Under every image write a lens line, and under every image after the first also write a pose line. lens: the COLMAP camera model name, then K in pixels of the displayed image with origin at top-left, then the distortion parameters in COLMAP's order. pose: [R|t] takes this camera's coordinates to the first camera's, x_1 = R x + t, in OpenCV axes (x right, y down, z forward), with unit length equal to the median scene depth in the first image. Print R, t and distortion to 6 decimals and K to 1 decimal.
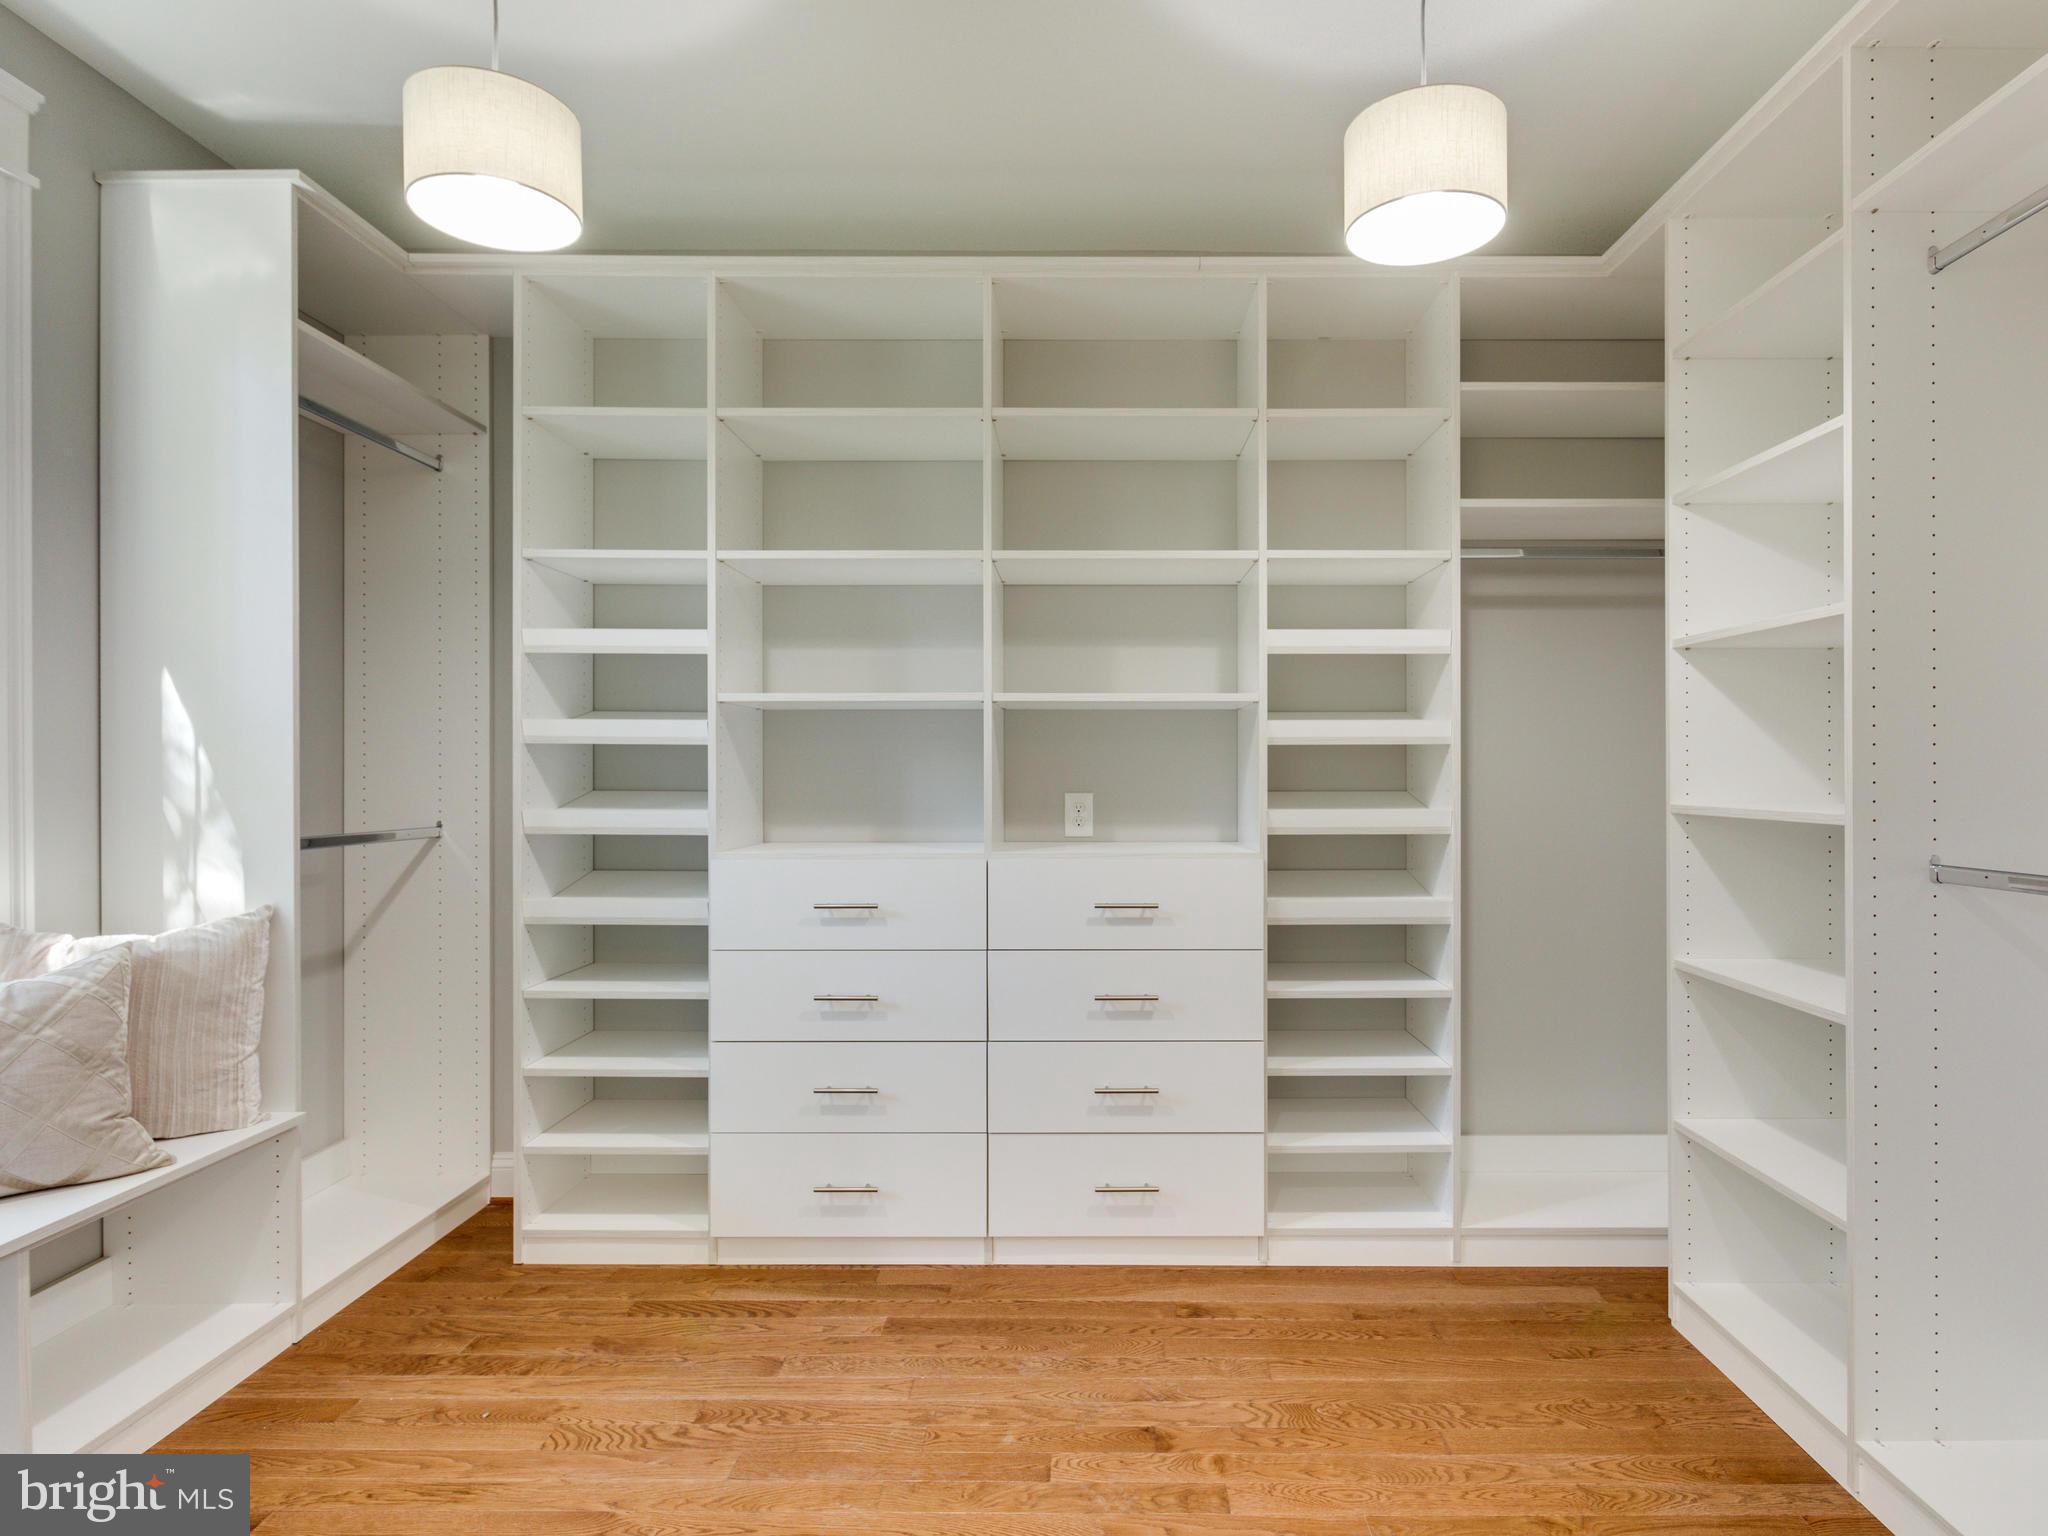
lens RADIAL K [[1036.7, 0, 1025.9], [0, 1036.7, 770.2], [0, 0, 1]] dist [0.002004, 0.000053]
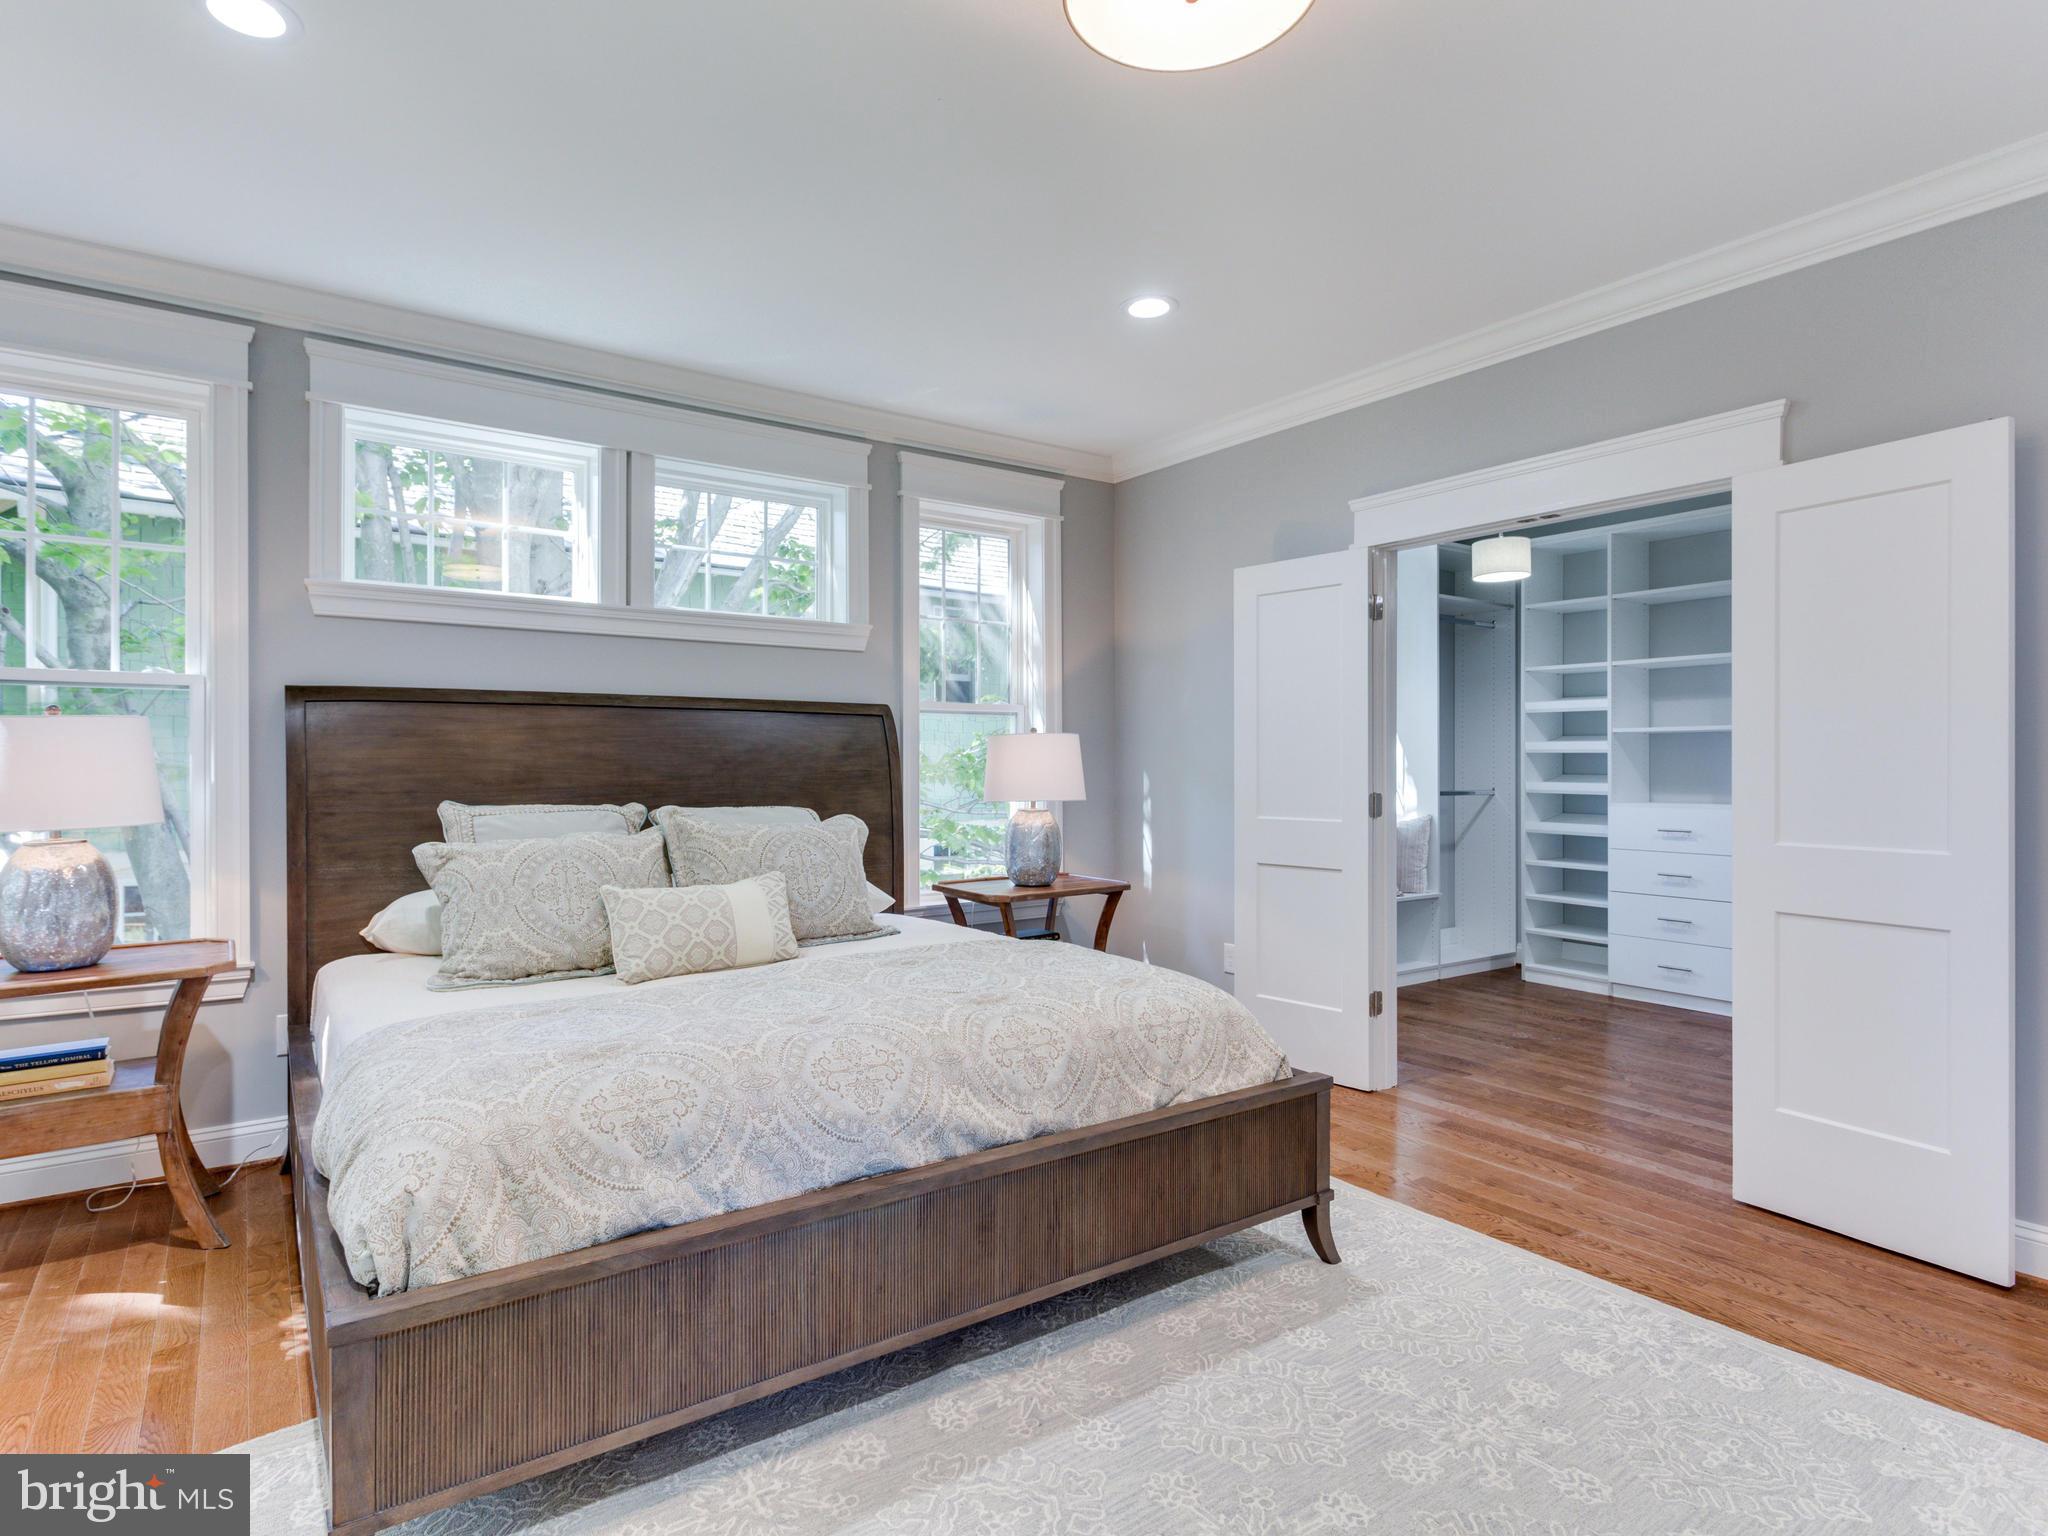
lens RADIAL K [[1098.0, 0, 1021.3], [0, 1098.0, 767.4], [0, 0, 1]] dist [0.001568, -0.000599]
pose [[0.569304, -0.000903, -0.822127, 0.854734], [-0.000100, 0.999999, -0.001167, 0.008335], [0.822127, 0.000747, 0.569303, -1.263925]]
